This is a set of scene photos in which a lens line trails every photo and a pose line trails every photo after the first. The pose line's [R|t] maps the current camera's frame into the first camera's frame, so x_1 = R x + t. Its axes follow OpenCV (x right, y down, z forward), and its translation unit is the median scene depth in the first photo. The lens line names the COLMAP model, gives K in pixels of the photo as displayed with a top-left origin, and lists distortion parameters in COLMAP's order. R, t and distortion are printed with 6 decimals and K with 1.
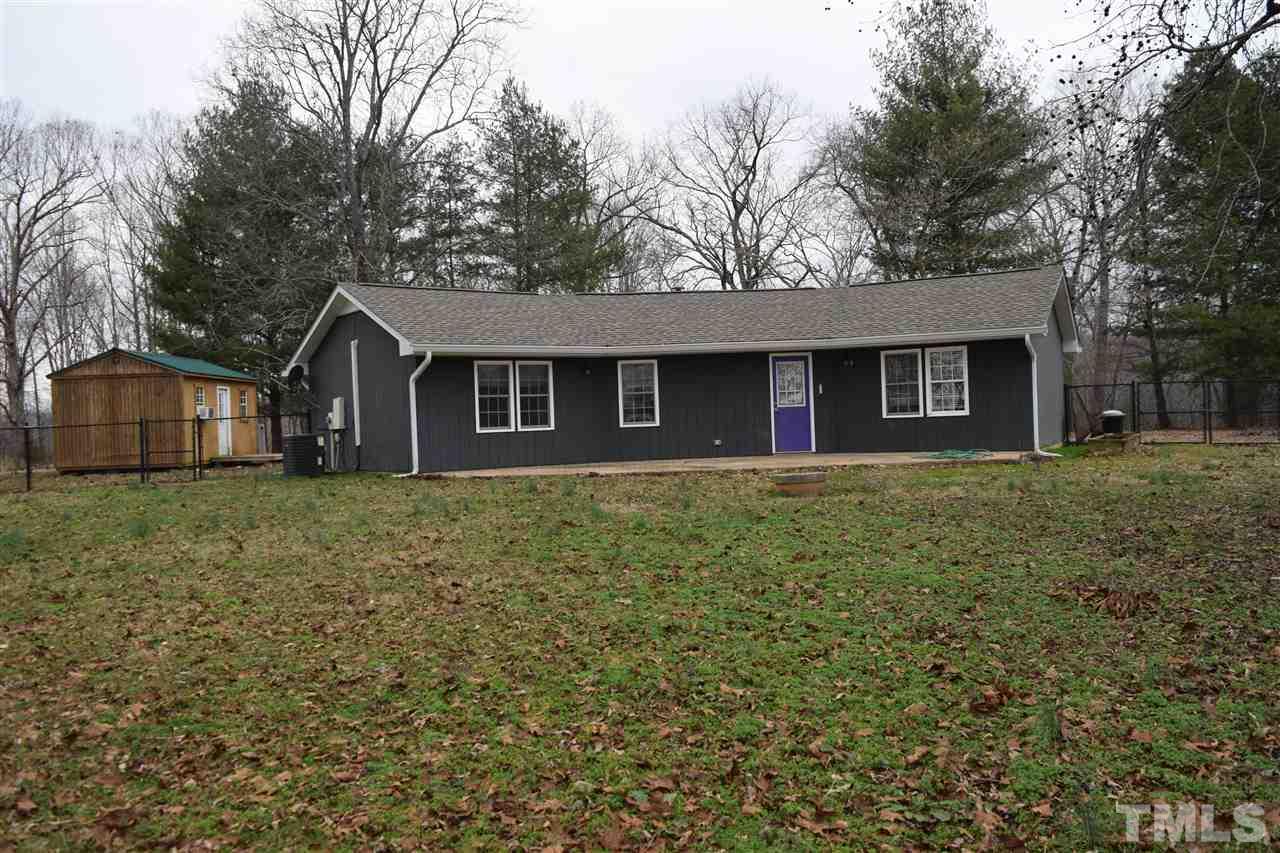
lens RADIAL K [[997.8, 0, 645.1], [0, 997.8, 424.3], [0, 0, 1]] dist [-0.016592, -0.000426]
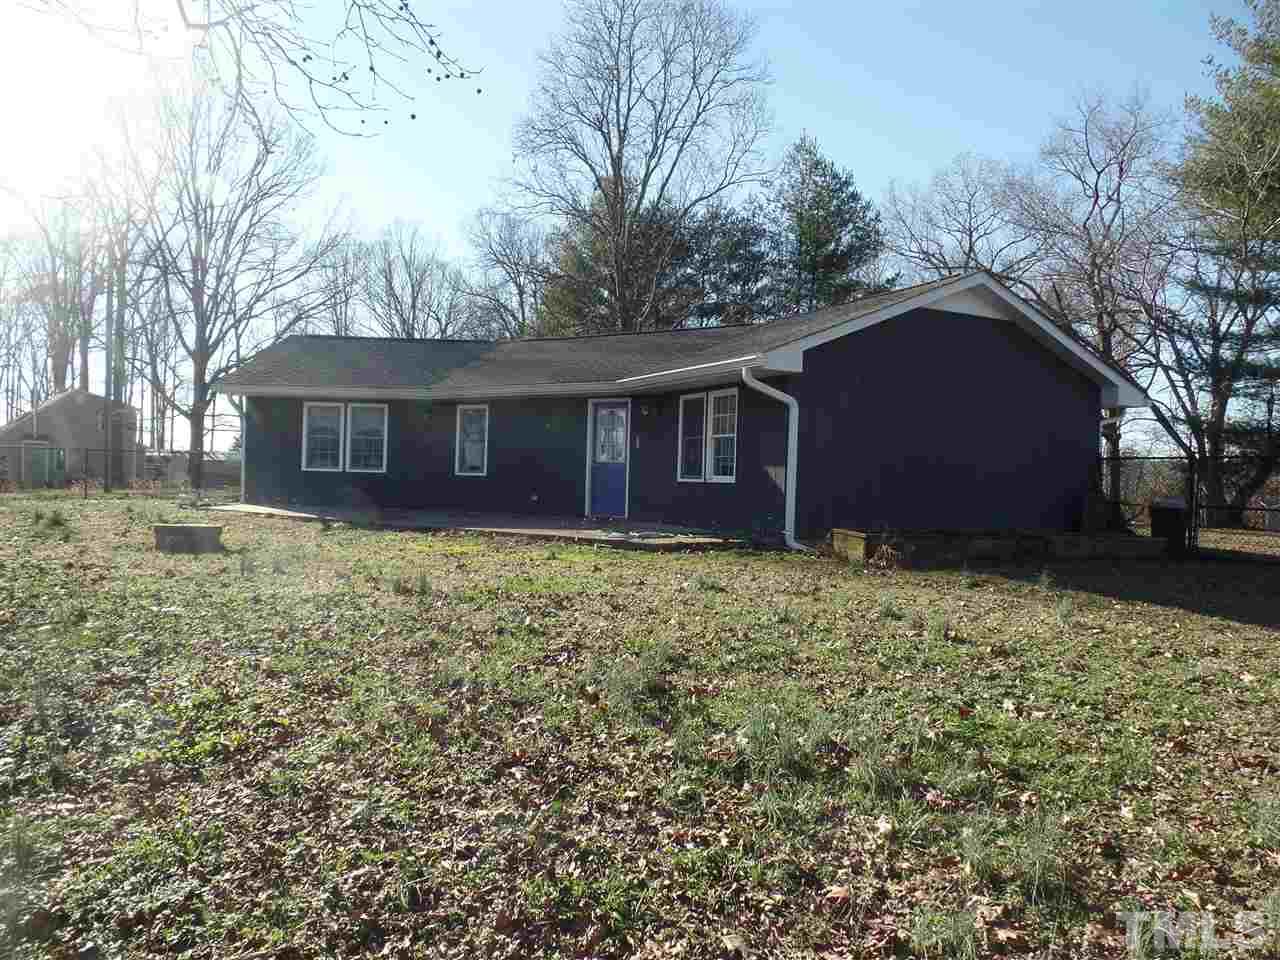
lens RADIAL K [[863.7, 0, 640.0], [0, 863.7, 480.0], [0, 0, 1]] dist [0.000752, 0.000057]
pose [[0.812166, 0.060872, -0.580242, 0.602104], [-0.055944, 0.998085, 0.026402, -0.023458], [0.580738, 0.011018, 0.814016, 0.424231]]
